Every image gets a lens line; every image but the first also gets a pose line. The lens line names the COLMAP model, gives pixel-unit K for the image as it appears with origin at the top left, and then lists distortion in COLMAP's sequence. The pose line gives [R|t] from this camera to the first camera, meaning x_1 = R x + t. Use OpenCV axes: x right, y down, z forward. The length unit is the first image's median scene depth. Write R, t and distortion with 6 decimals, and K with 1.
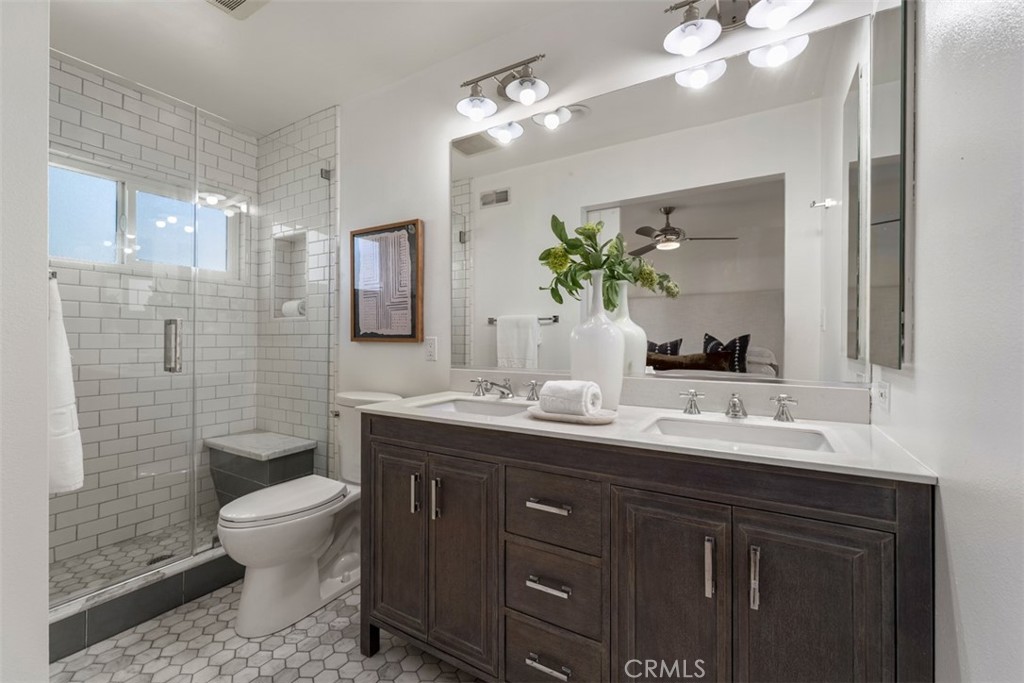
lens RADIAL K [[424.8, 0, 508.0], [0, 424.8, 337.6], [0, 0, 1]] dist [-0.000332, -0.000039]
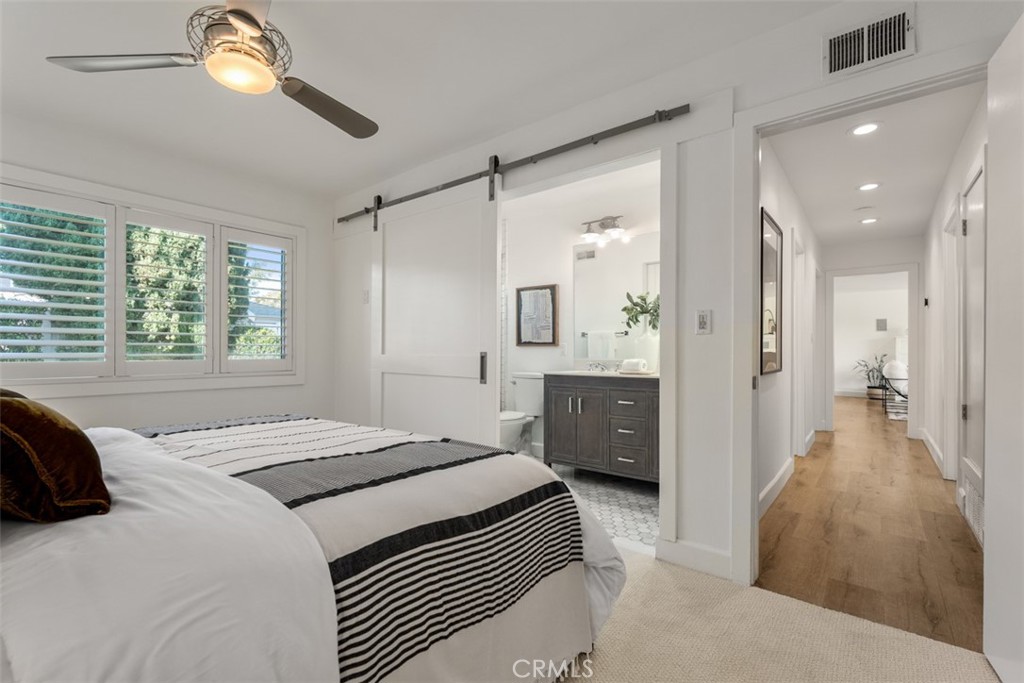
lens RADIAL K [[451.5, 0, 506.5], [0, 451.5, 348.3], [0, 0, 1]] dist [-0.000024, 0.000003]
pose [[0.990374, -0.001312, -0.138412, -0.148243], [0.000928, 0.999996, -0.002837, 0.026375], [0.138416, 0.002681, 0.990371, -1.106689]]
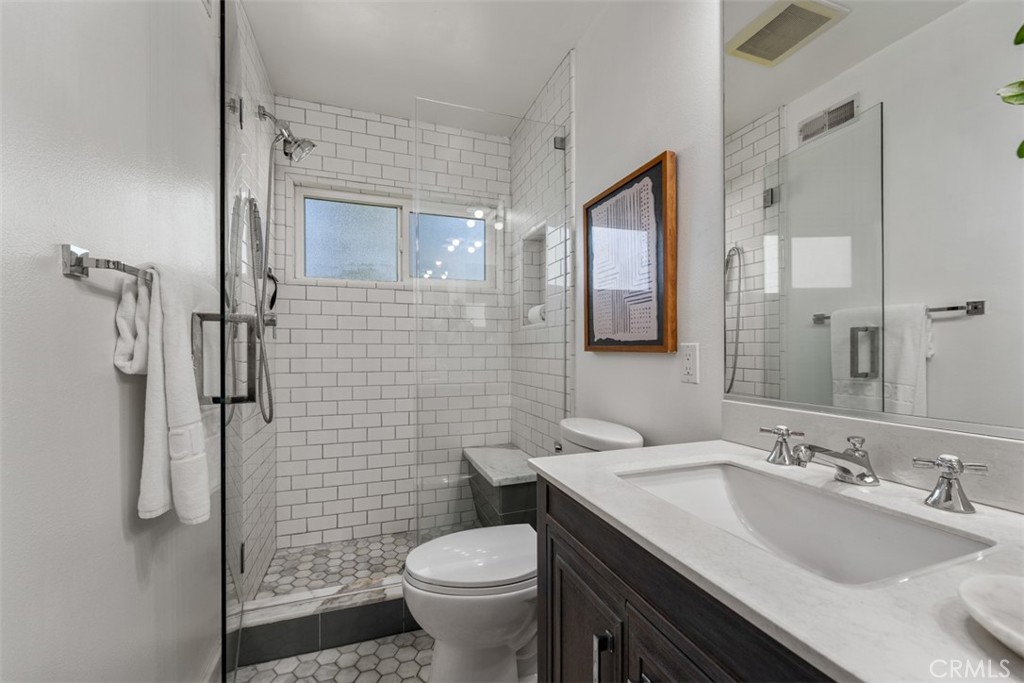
lens RADIAL K [[412.5, 0, 509.0], [0, 412.5, 351.7], [0, 0, 1]] dist [0.001325, -0.000001]
pose [[0.769847, -0.000392, -0.638229, -0.005817], [0.004937, 0.999974, 0.005341, 0.005789], [0.638210, -0.007262, 0.769828, 0.384867]]
